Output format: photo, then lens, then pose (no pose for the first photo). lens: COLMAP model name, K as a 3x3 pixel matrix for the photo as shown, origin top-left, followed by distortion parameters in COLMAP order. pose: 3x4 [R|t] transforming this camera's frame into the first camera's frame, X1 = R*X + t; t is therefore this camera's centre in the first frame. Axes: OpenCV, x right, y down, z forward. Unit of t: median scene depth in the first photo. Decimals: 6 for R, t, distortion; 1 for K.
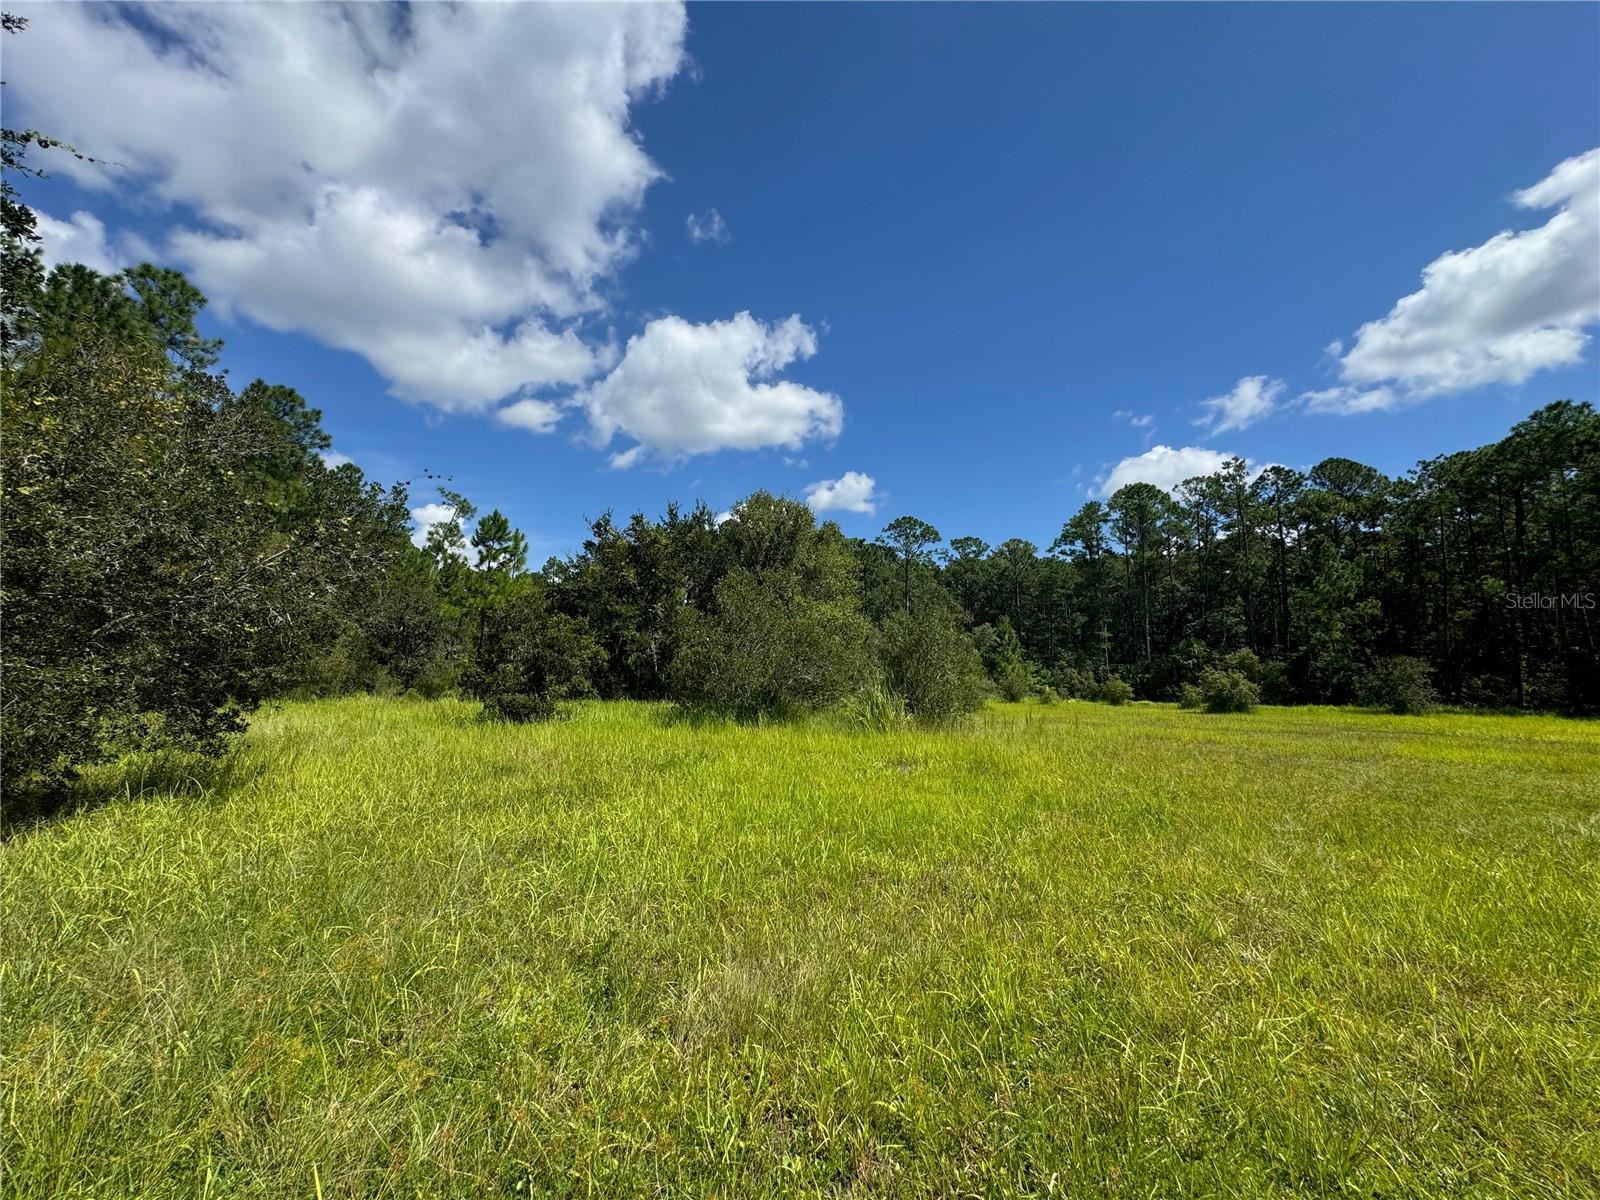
lens RADIAL K [[645.4, 0, 797.3], [0, 645.4, 599.4], [0, 0, 1]] dist [0.000521, -0.000490]
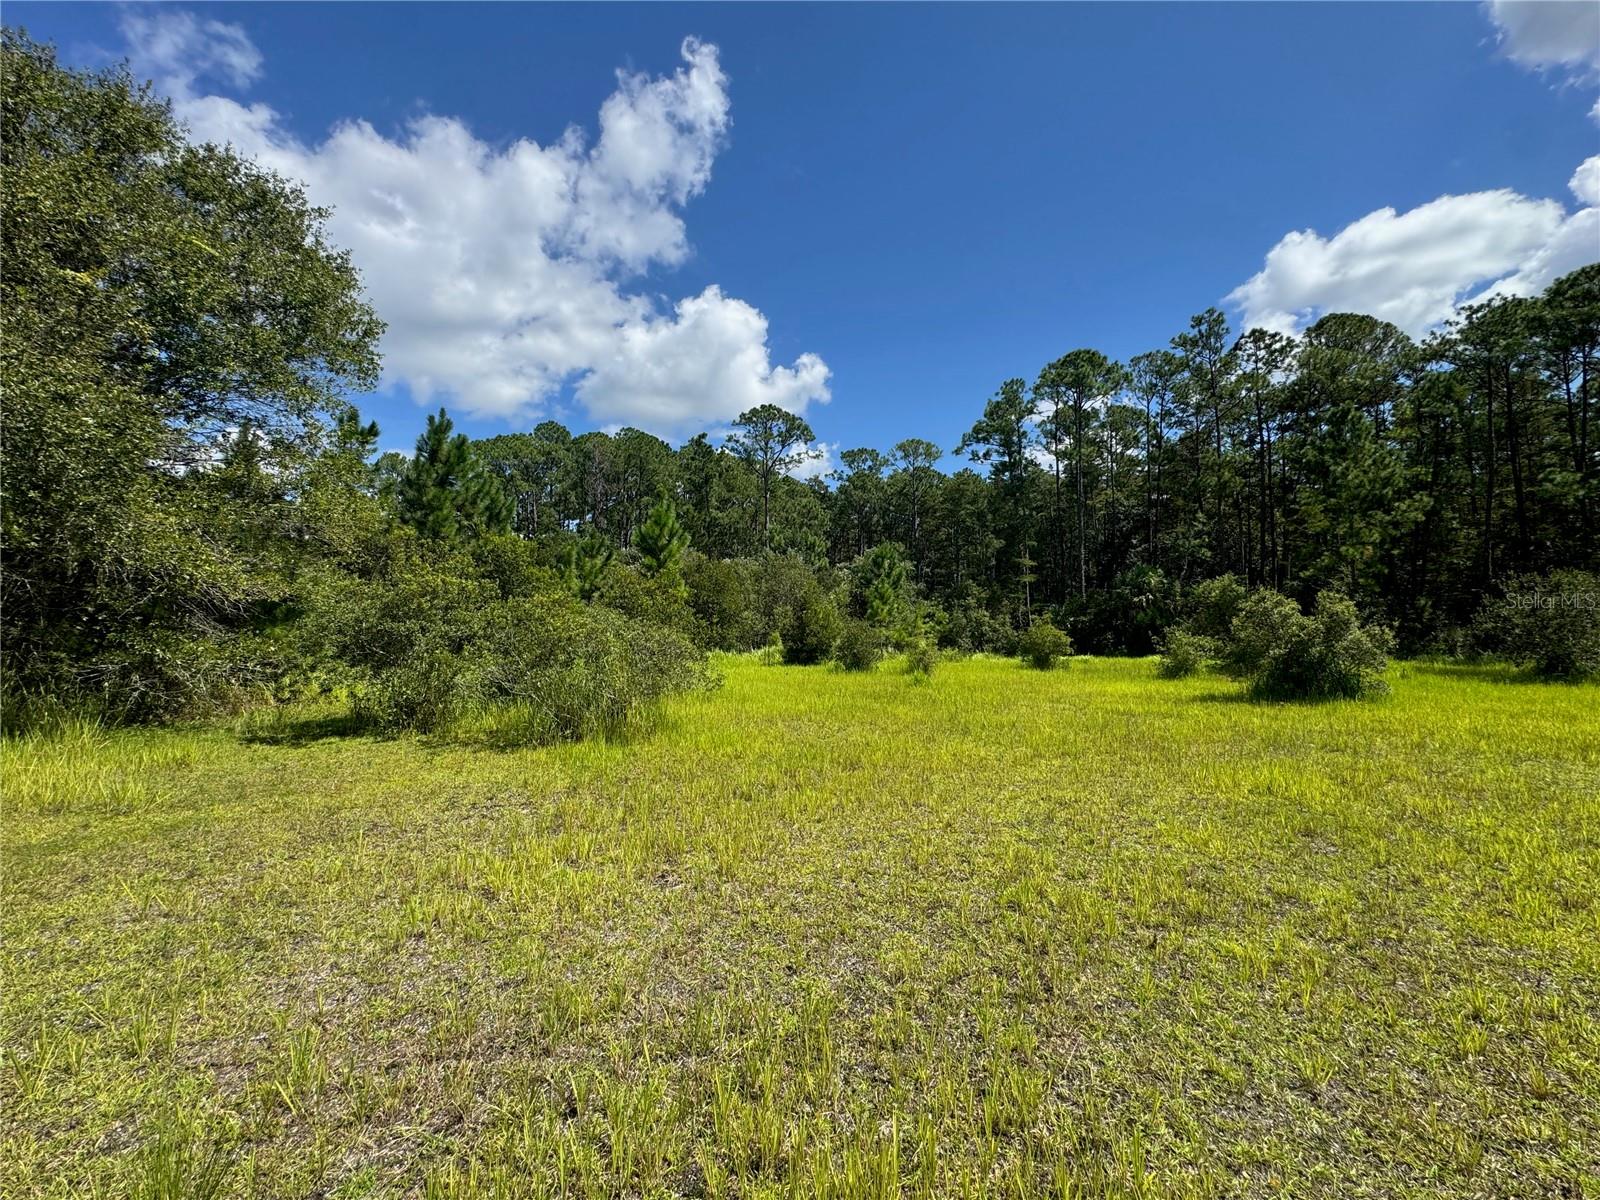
lens RADIAL K [[645.4, 0, 798.7], [0, 645.4, 596.6], [0, 0, 1]] dist [0.000521, -0.000490]
pose [[0.994172, -0.010080, 0.107333, 0.157306], [0.002291, 0.997370, 0.072445, 0.042748], [-0.107781, -0.071777, 0.991580, 0.334654]]
